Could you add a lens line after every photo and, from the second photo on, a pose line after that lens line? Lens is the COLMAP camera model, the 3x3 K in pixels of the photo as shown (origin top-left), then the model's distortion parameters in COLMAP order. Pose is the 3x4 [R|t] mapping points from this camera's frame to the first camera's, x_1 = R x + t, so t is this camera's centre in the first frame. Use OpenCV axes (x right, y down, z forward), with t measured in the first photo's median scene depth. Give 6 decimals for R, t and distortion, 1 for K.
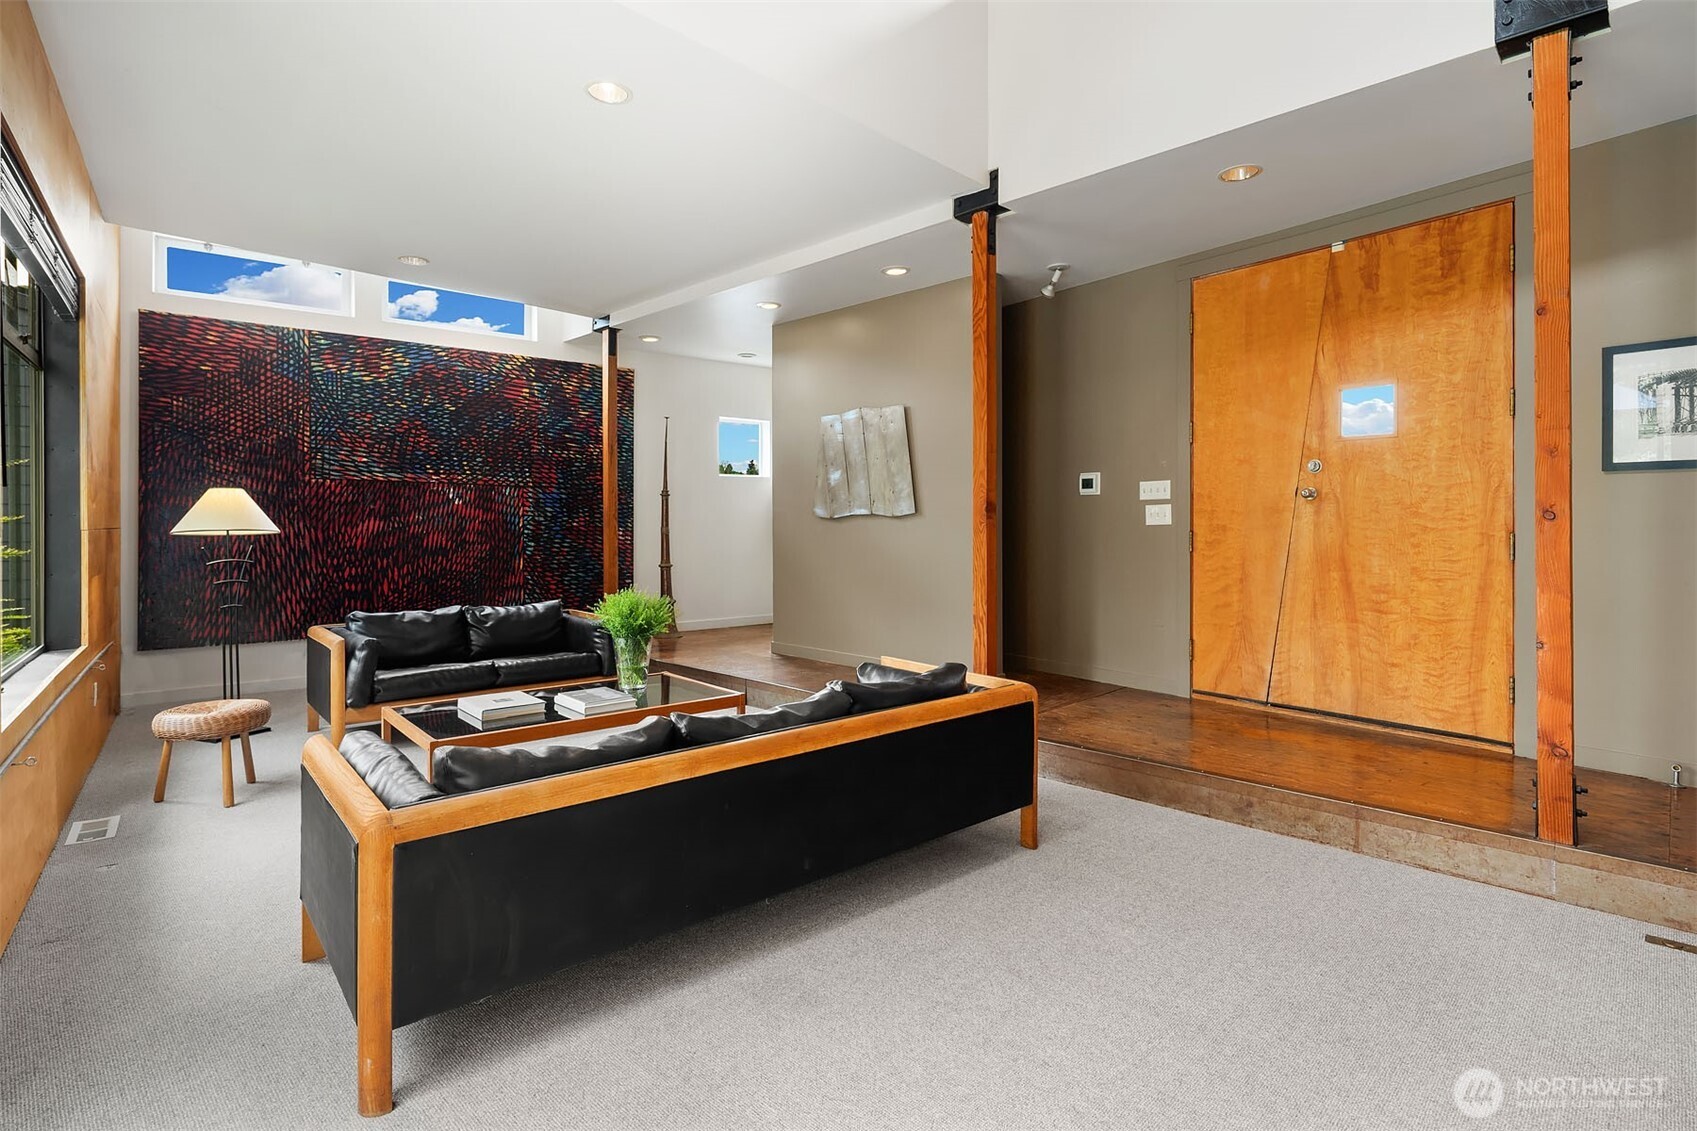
lens RADIAL K [[847.9, 0, 842.7], [0, 847.9, 526.5], [0, 0, 1]] dist [0.004526, -0.000201]
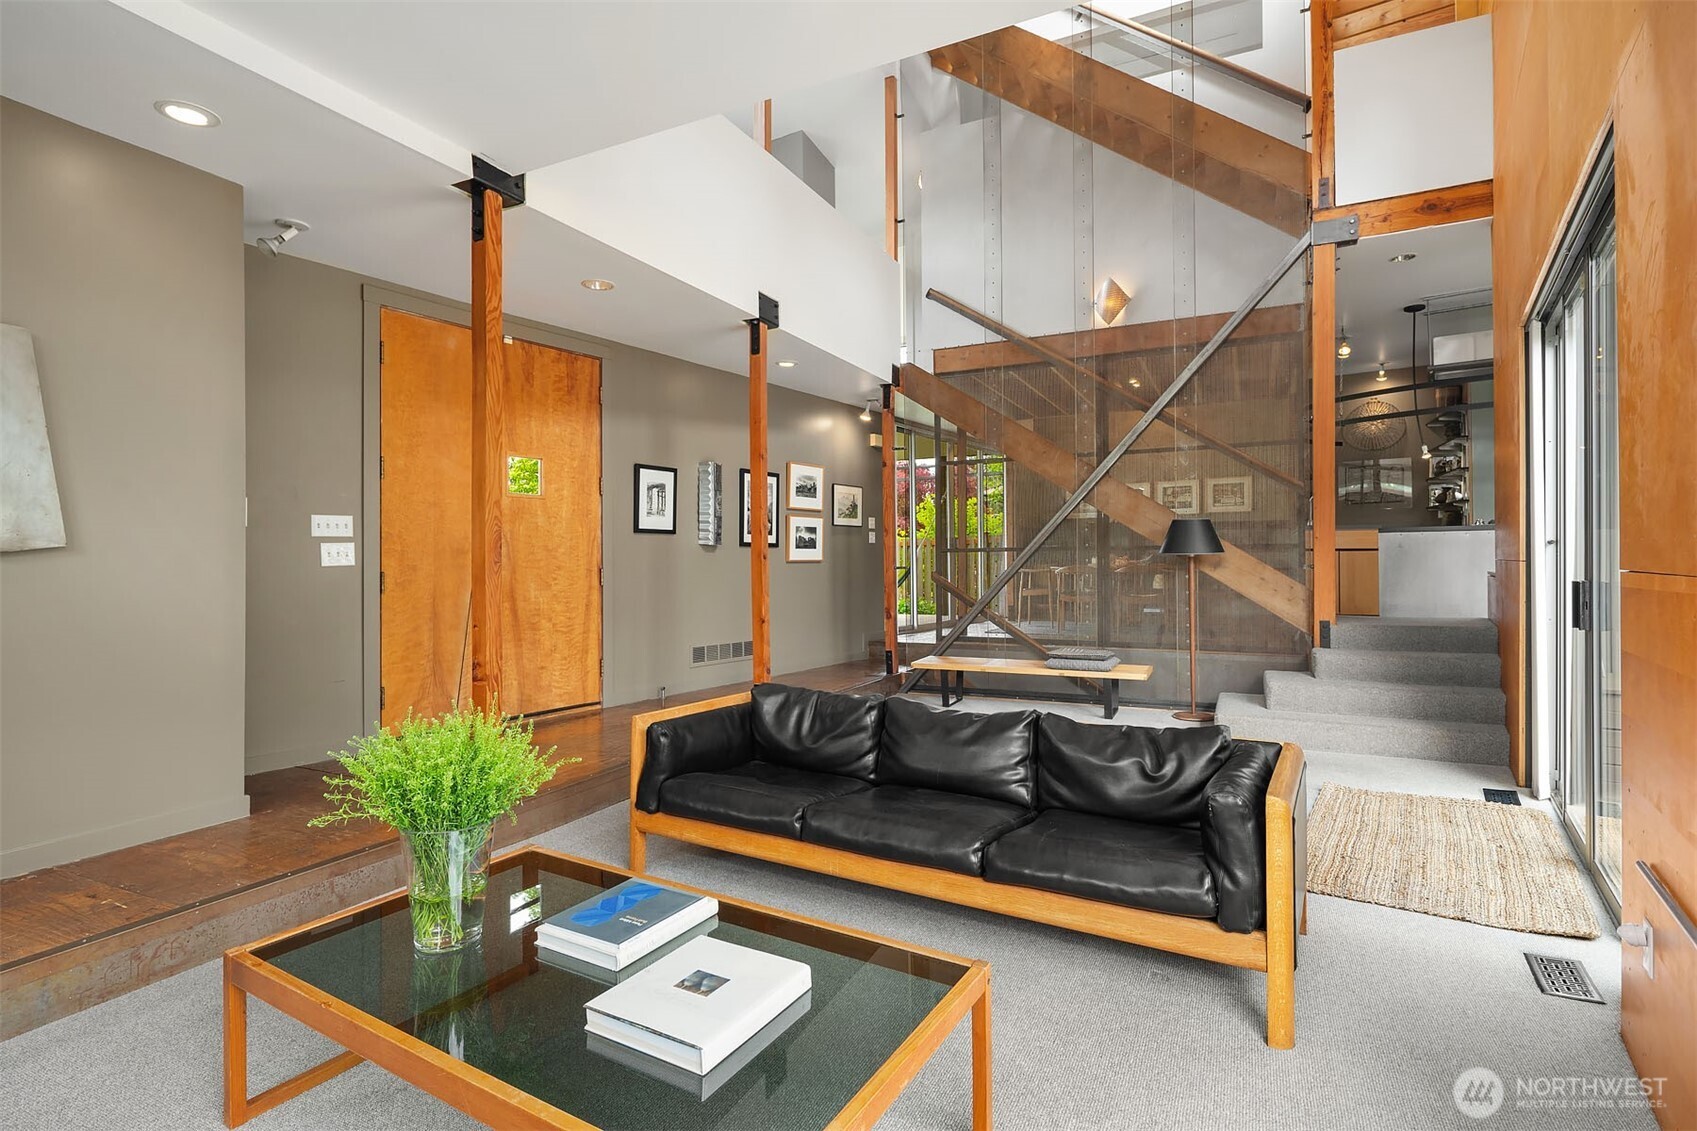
lens RADIAL K [[847.9, 0, 851.0], [0, 847.9, 557.5], [0, 0, 1]] dist [0.004526, -0.000201]
pose [[-0.337470, 0.006089, 0.941317, -0.772909], [0.010607, 0.999940, -0.002665, -0.003298], [-0.941277, 0.009085, -0.337514, 0.981874]]
